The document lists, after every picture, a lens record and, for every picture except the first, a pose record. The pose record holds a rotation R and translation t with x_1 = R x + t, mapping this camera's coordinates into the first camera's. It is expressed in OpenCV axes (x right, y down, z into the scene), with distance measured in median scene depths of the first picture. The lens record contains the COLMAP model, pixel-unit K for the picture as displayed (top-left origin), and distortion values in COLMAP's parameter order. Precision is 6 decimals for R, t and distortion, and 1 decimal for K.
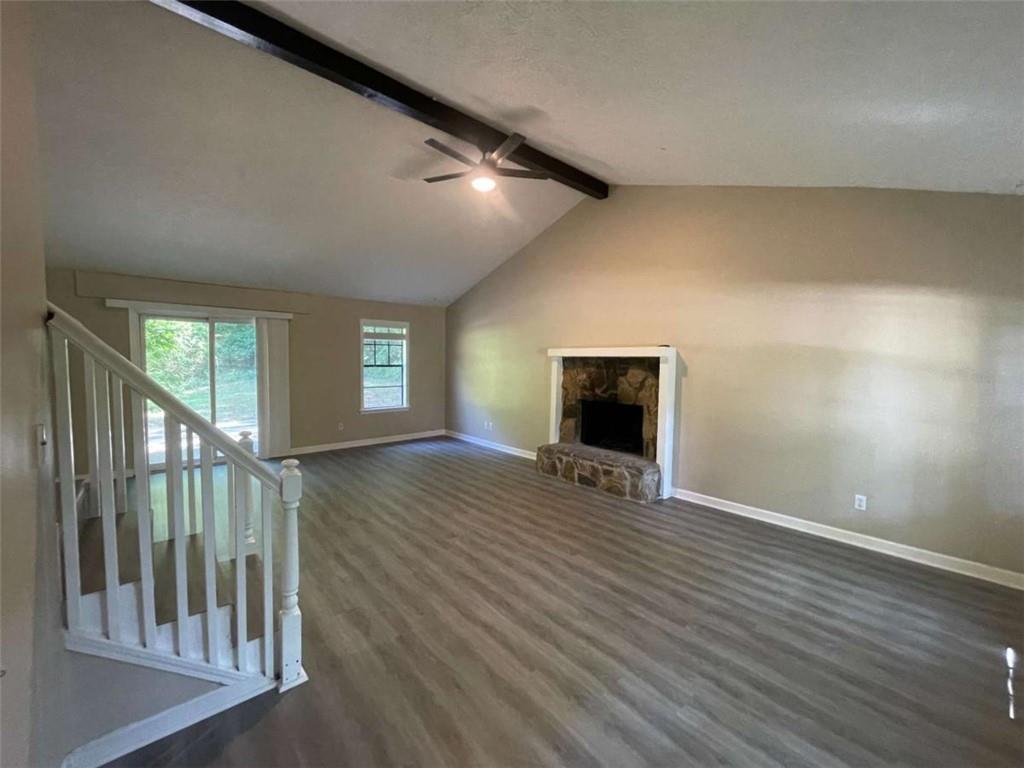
lens RADIAL K [[416.0, 0, 513.5], [0, 416.0, 383.4], [0, 0, 1]] dist [-0.000407, -0.000177]
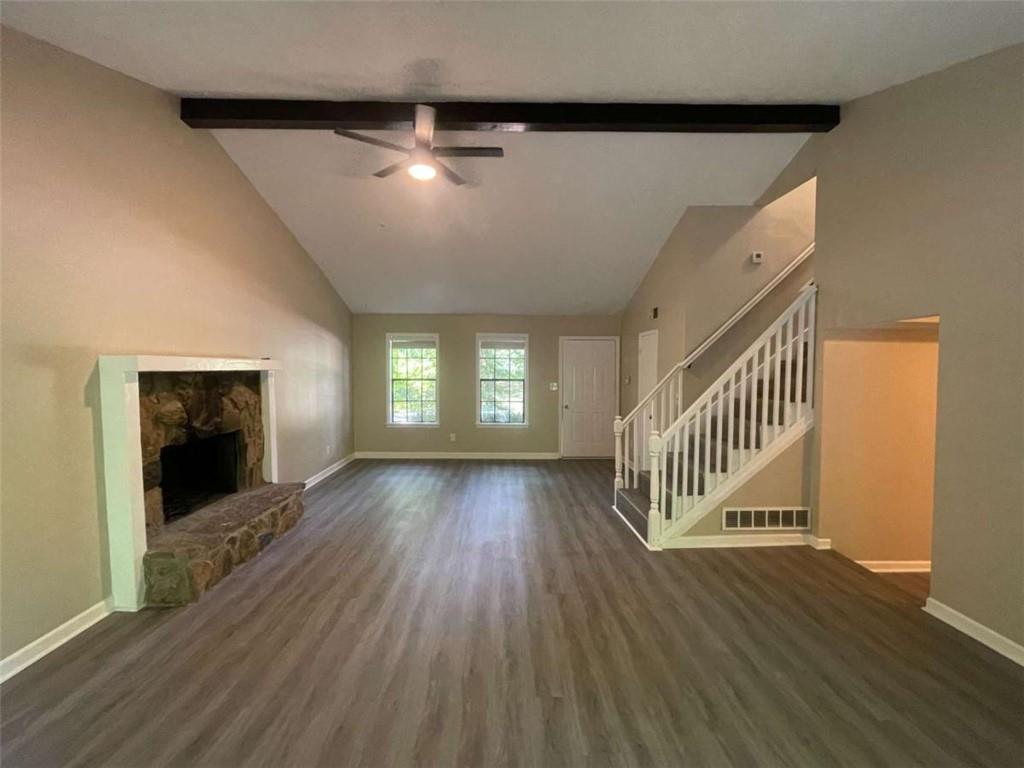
lens RADIAL K [[408.1, 0, 509.4], [0, 408.1, 389.3], [0, 0, 1]] dist [-0.000348, -0.000115]
pose [[-0.767409, -0.046309, 0.639483, -0.614123], [0.027102, 0.994154, 0.104517, -0.095417], [-0.640585, 0.097538, -0.761667, 1.264344]]
